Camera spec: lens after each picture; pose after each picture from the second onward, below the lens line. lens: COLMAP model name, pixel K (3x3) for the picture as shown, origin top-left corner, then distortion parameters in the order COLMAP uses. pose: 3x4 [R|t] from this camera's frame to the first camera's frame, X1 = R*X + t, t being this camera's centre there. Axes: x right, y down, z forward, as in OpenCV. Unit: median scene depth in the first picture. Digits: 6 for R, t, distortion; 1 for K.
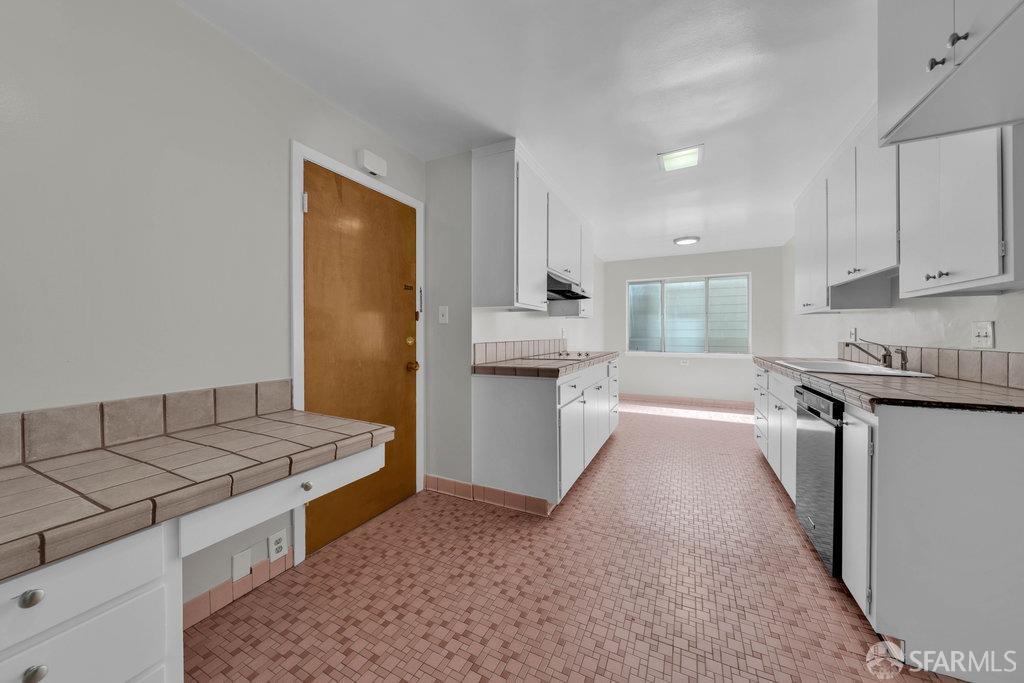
lens RADIAL K [[355.1, 0, 505.9], [0, 355.1, 332.0], [0, 0, 1]] dist [-0.002906, 0.000012]
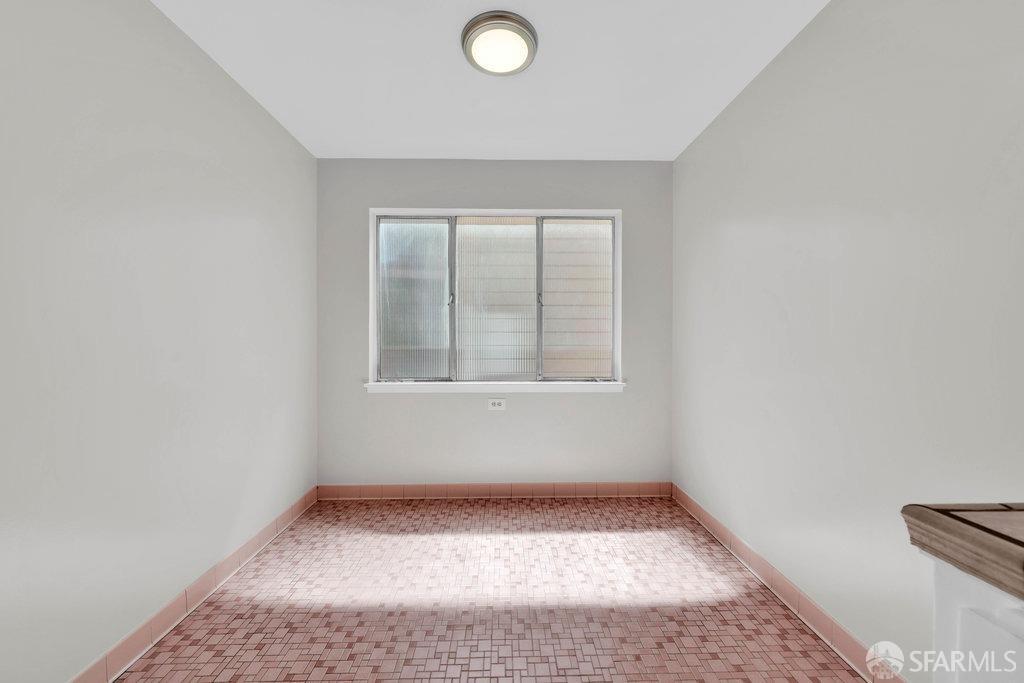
lens RADIAL K [[378.0, 0, 510.4], [0, 378.0, 339.3], [0, 0, 1]] dist [-0.000779, -0.000012]
pose [[0.880395, -0.007091, 0.474189, 0.217987], [0.002527, 0.999944, 0.010263, 0.000314], [-0.474235, -0.007837, 0.880363, 0.427201]]
